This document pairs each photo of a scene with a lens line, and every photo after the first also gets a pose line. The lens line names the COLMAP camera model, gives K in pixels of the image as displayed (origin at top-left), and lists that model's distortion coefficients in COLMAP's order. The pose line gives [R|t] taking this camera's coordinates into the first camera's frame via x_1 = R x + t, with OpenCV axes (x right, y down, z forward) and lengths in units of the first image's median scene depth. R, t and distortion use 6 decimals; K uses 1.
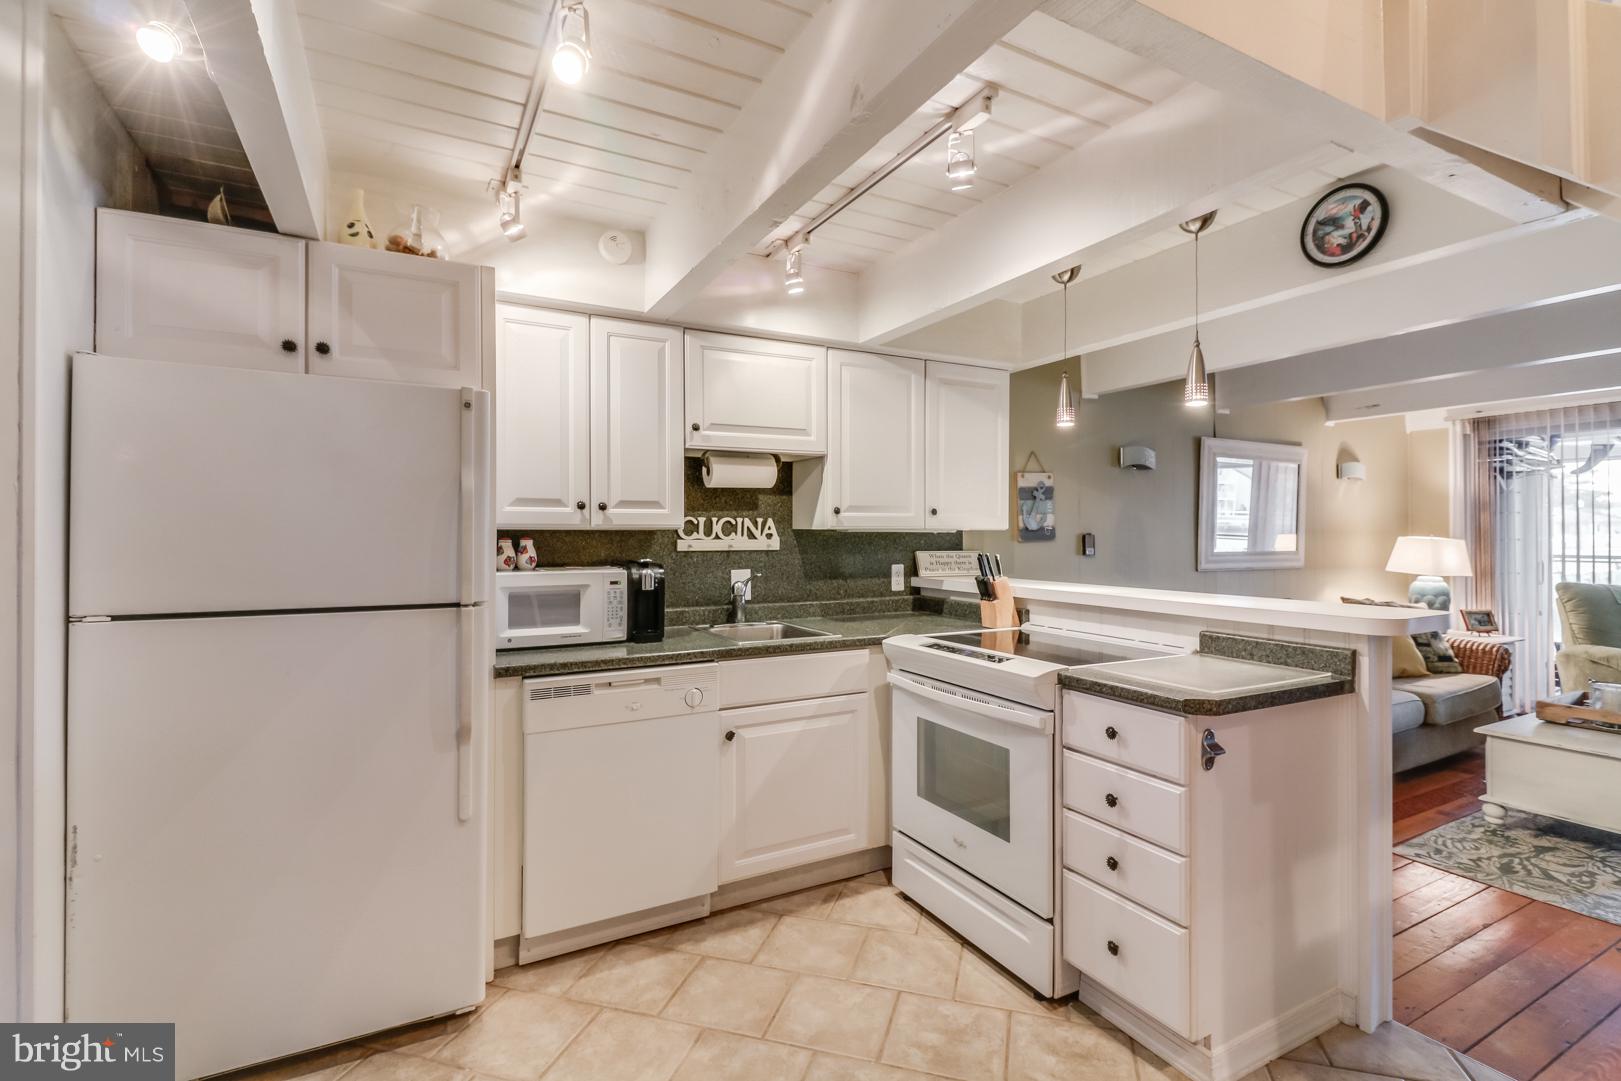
lens RADIAL K [[753.7, 0, 814.5], [0, 753.7, 527.9], [0, 0, 1]] dist [0.015975, -0.012066]
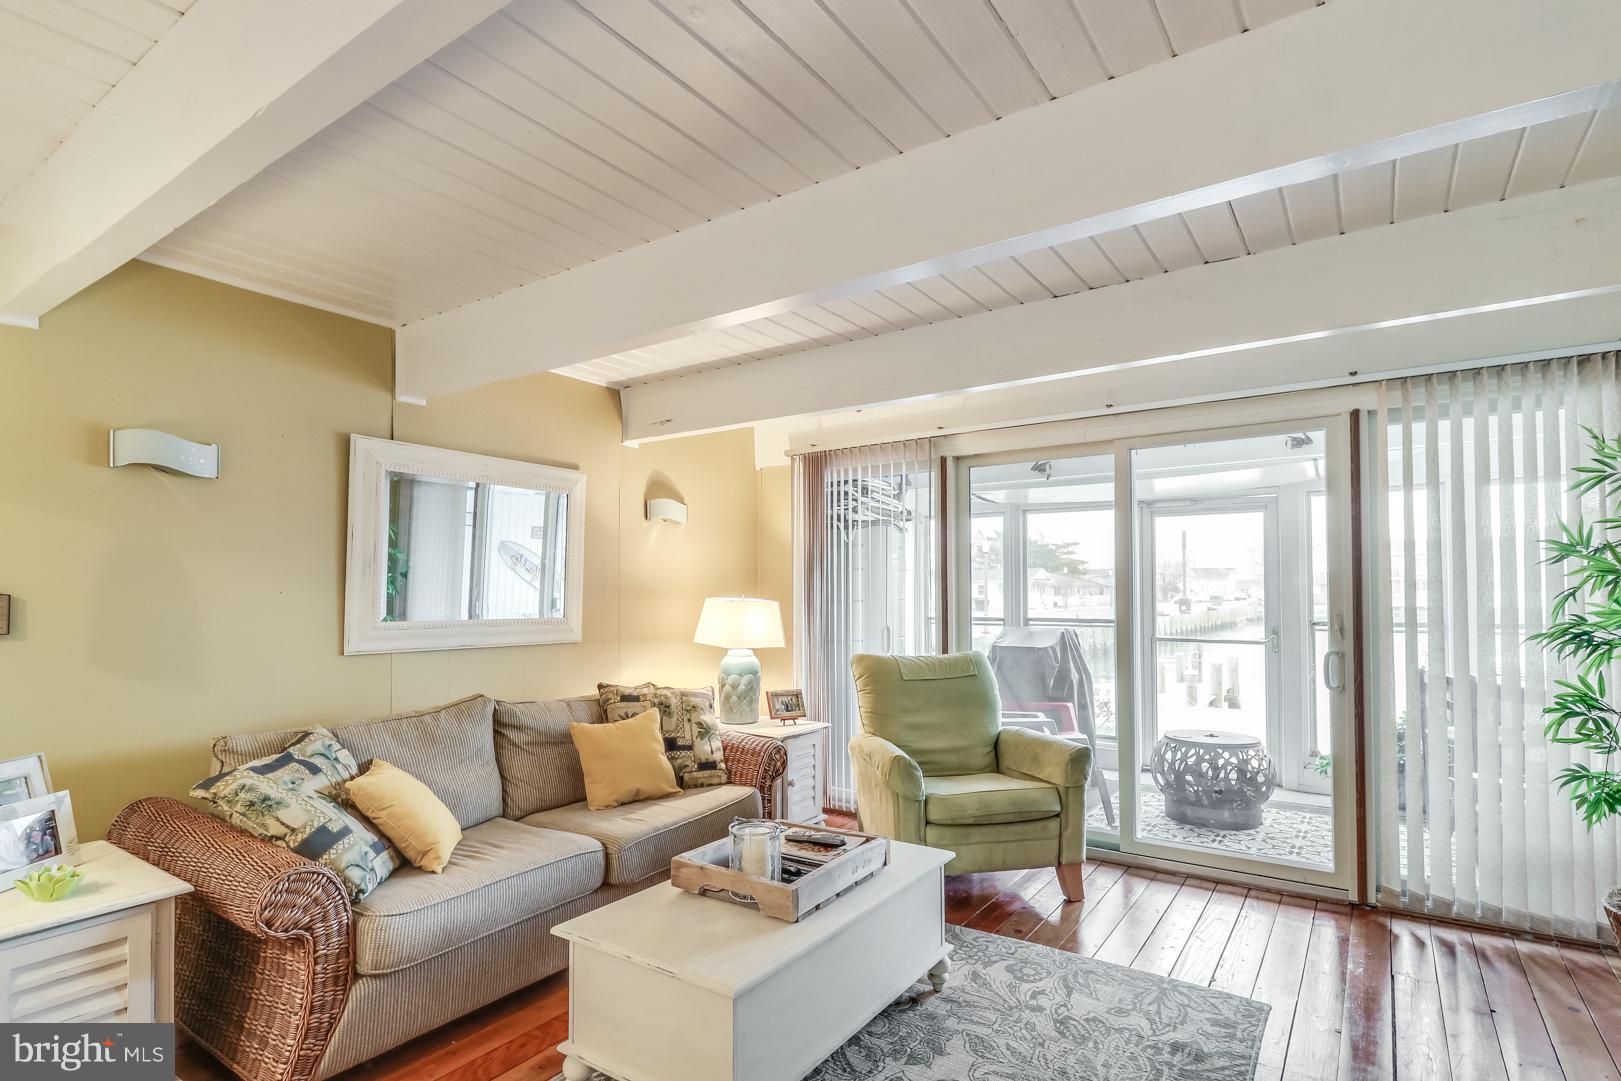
lens RADIAL K [[816.0, 0, 792.5], [0, 816.0, 578.3], [0, 0, 1]] dist [0.020795, -0.017141]
pose [[0.896388, 0.009119, 0.443176, 0.799329], [-0.003912, 0.999912, -0.012662, 0.003404], [-0.443252, 0.009616, 0.896345, 0.372636]]
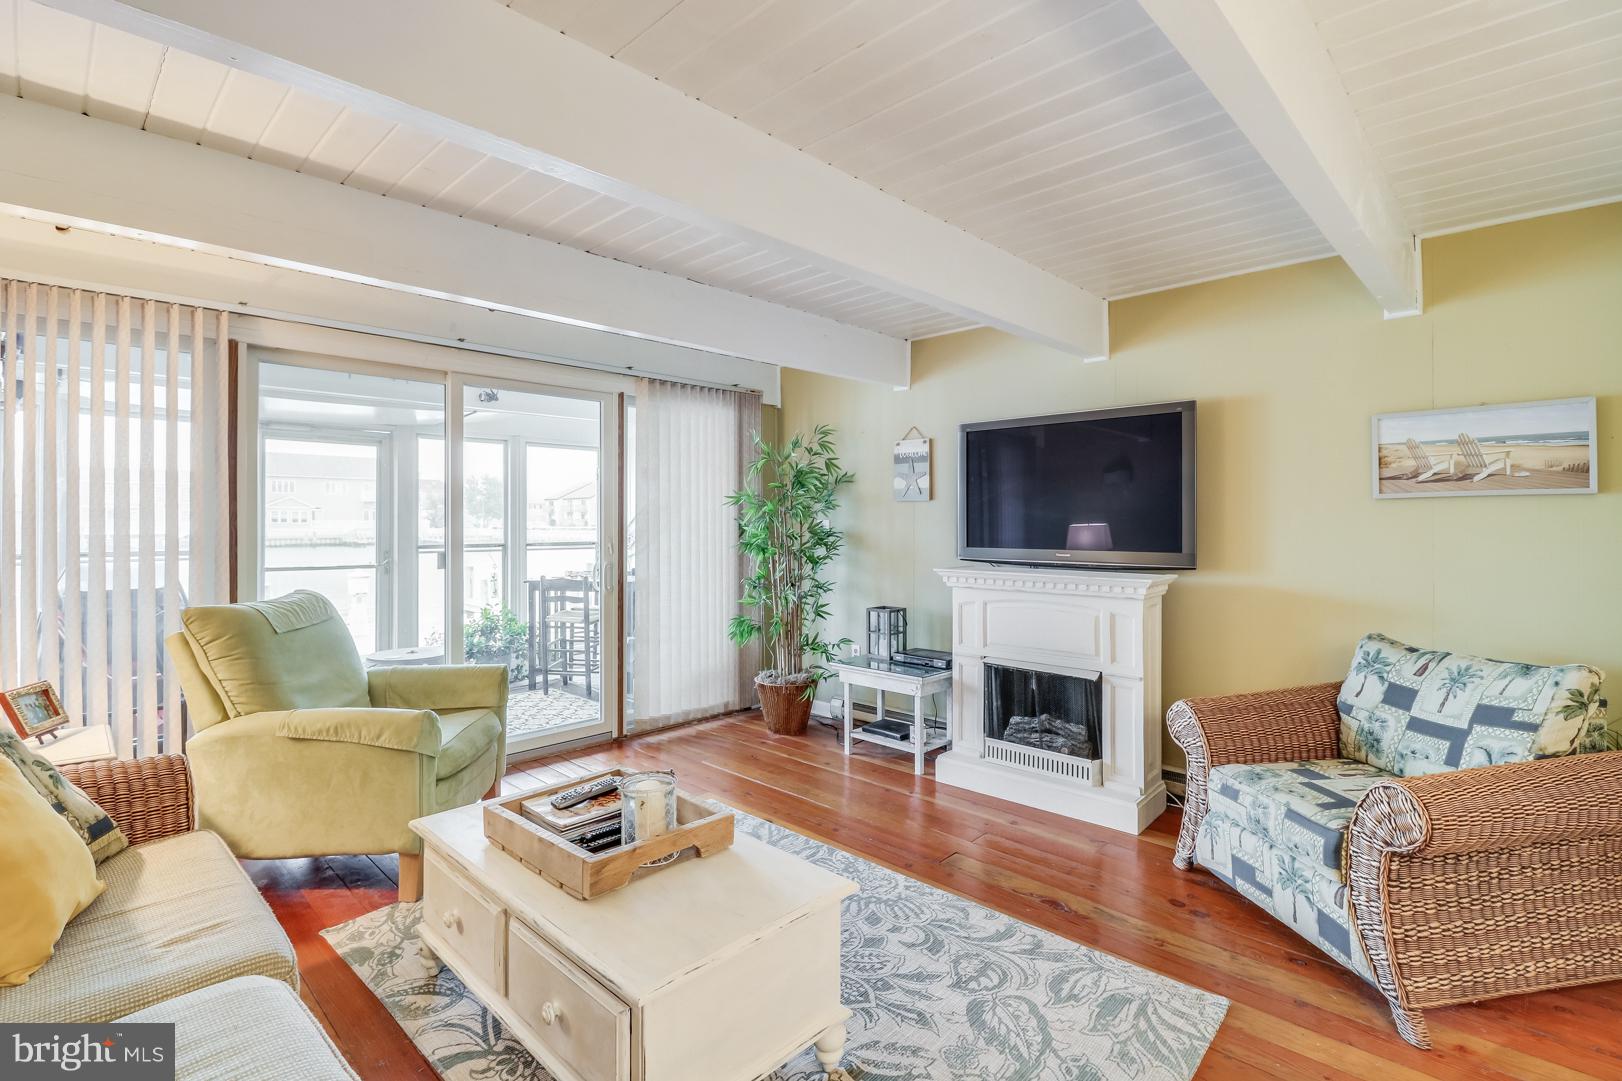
lens RADIAL K [[759.2, 0, 798.3], [0, 759.2, 523.7], [0, 0, 1]] dist [-0.002555, -0.000533]
pose [[-0.288058, 0.000785, 0.957613, 0.490130], [-0.008652, 0.999957, -0.003422, 0.013431], [-0.957574, -0.009271, -0.288039, 1.091957]]
